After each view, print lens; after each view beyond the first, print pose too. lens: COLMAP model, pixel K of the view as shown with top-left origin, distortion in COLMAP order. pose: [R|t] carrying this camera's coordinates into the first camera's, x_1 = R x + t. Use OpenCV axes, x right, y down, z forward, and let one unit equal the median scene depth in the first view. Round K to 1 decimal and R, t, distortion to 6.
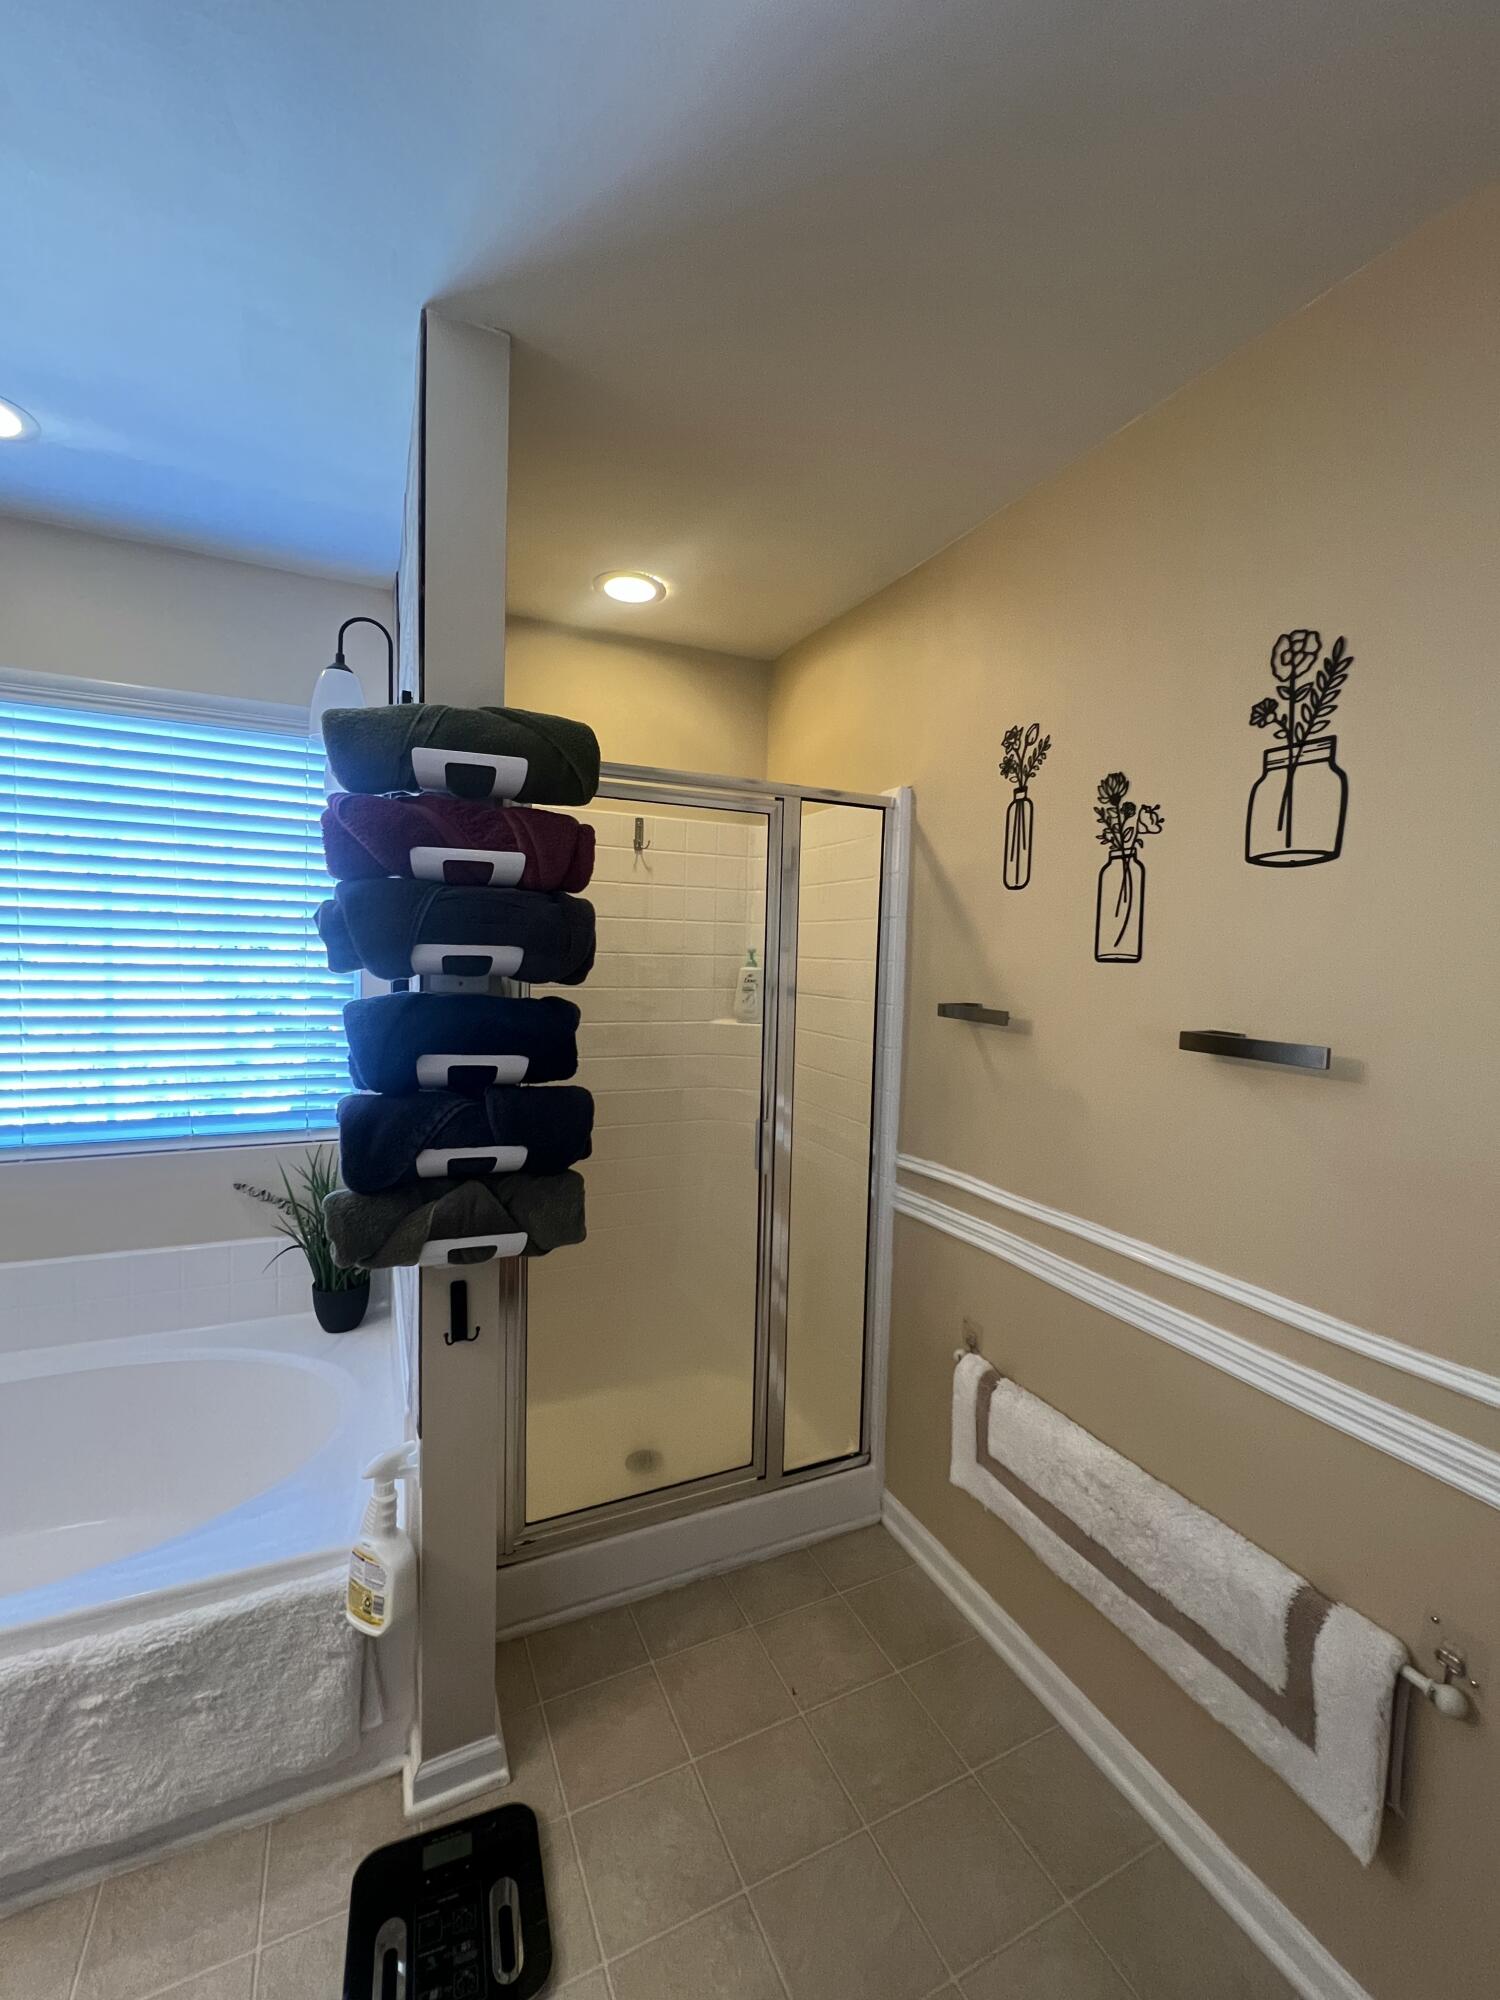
lens RADIAL K [[804.2, 0, 741.5], [0, 804.2, 1005.5], [0, 0, 1]] dist [-0.002613, 0.001251]
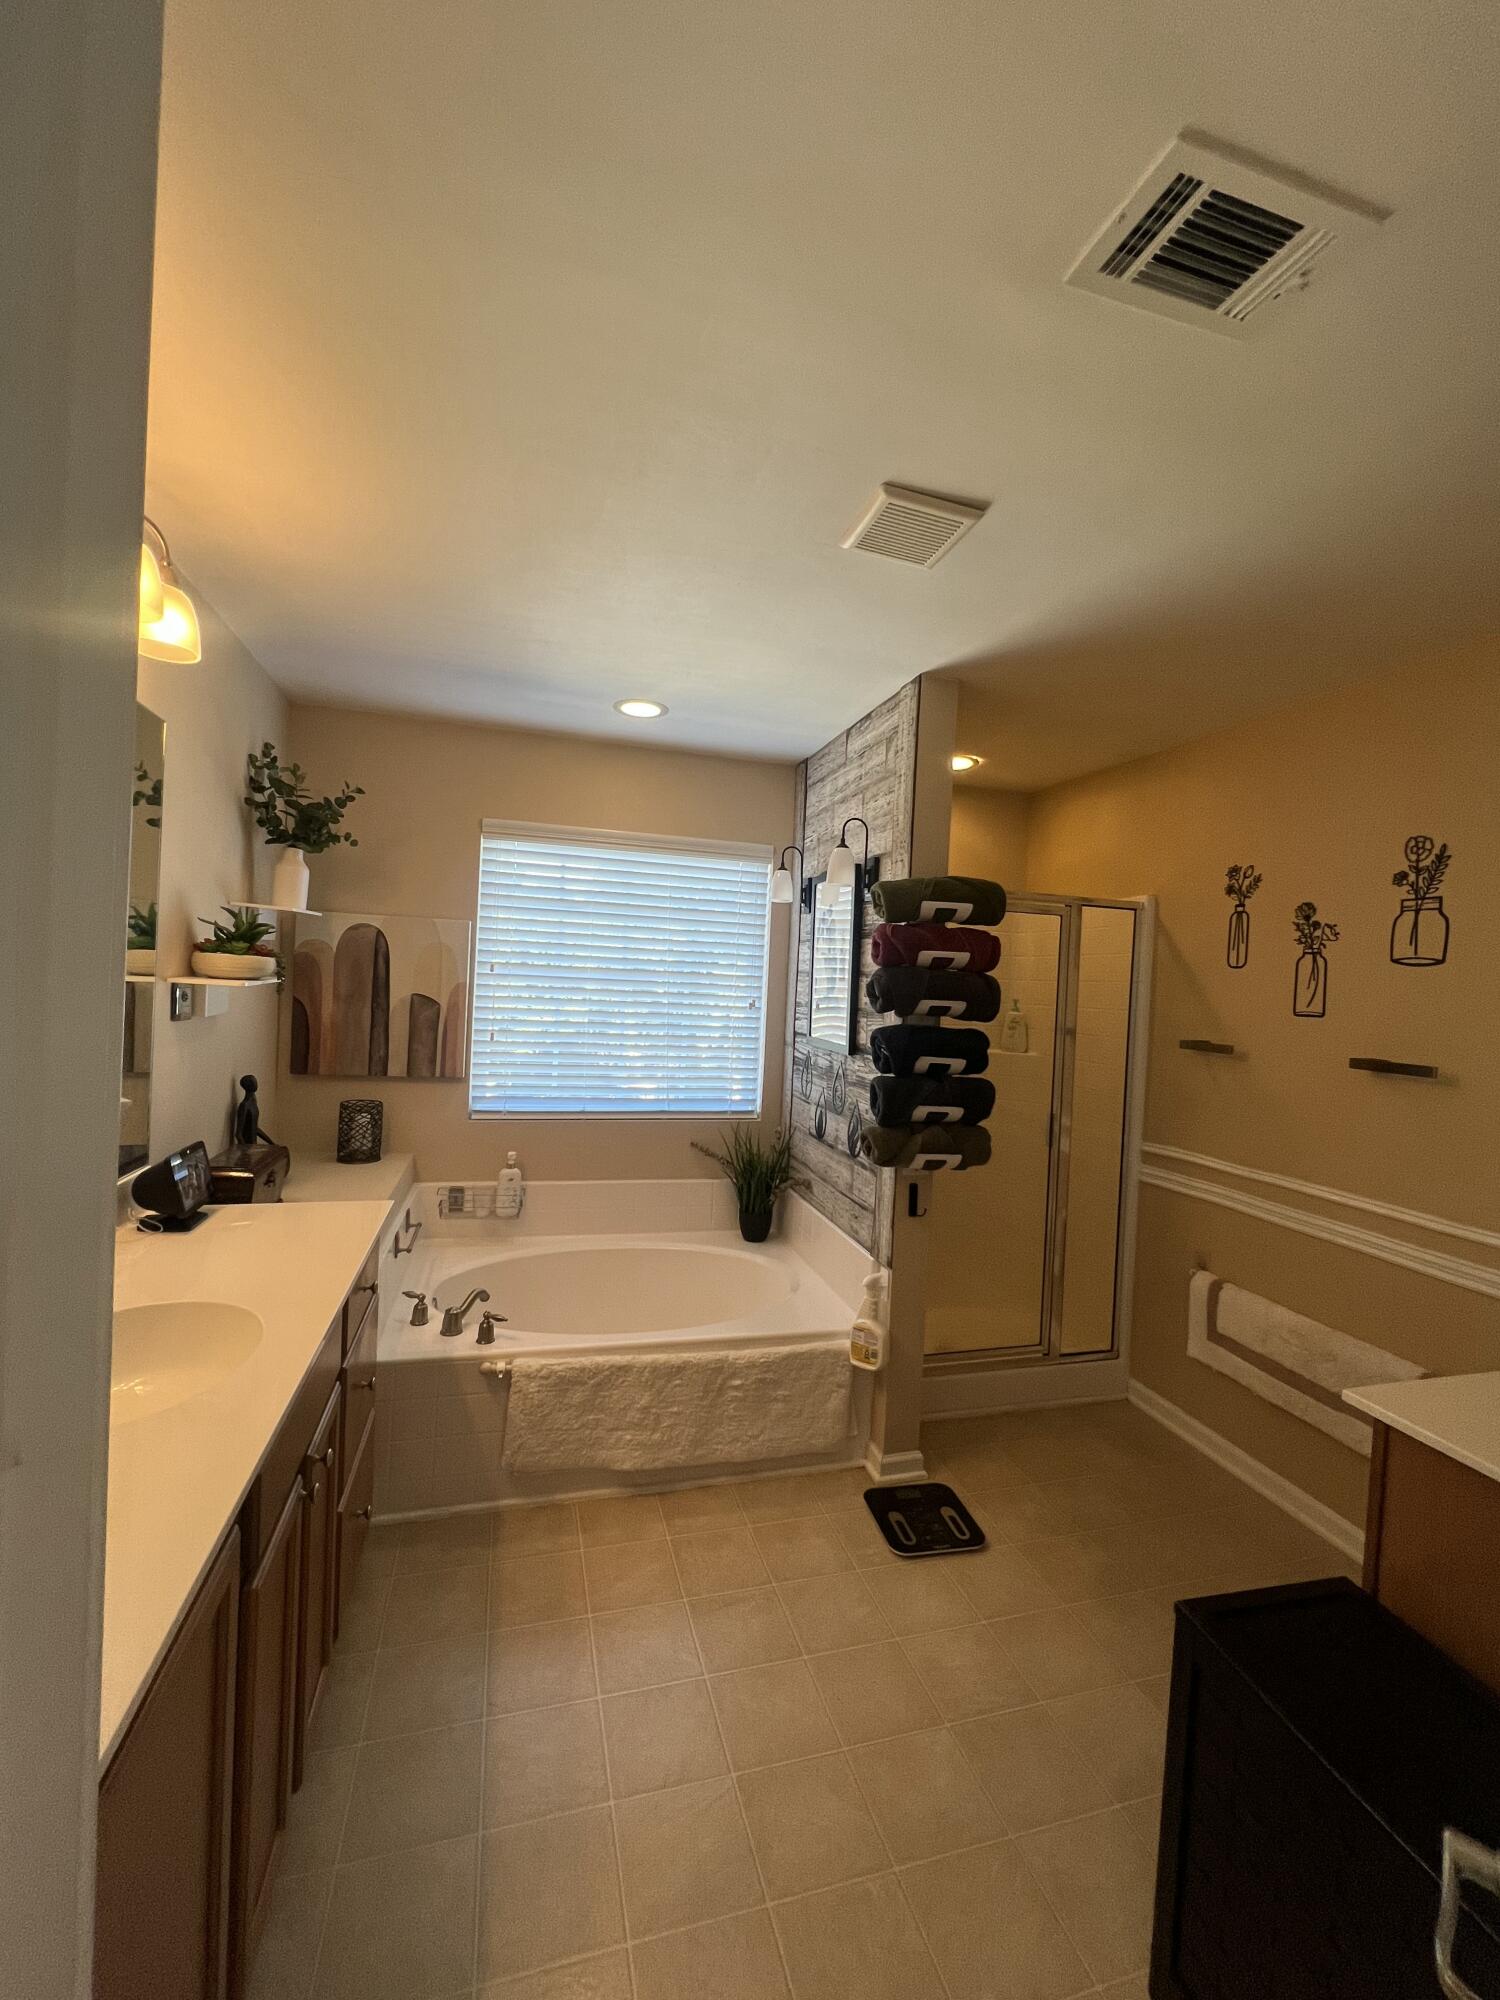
lens RADIAL K [[804.2, 0, 749.1], [0, 804.2, 1005.0], [0, 0, 1]] dist [-0.002613, 0.001251]
pose [[0.987273, 0.021596, -0.157564, -0.427897], [-0.029041, 0.998560, -0.045097, 0.031365], [0.156363, 0.049099, 0.986478, -0.848188]]
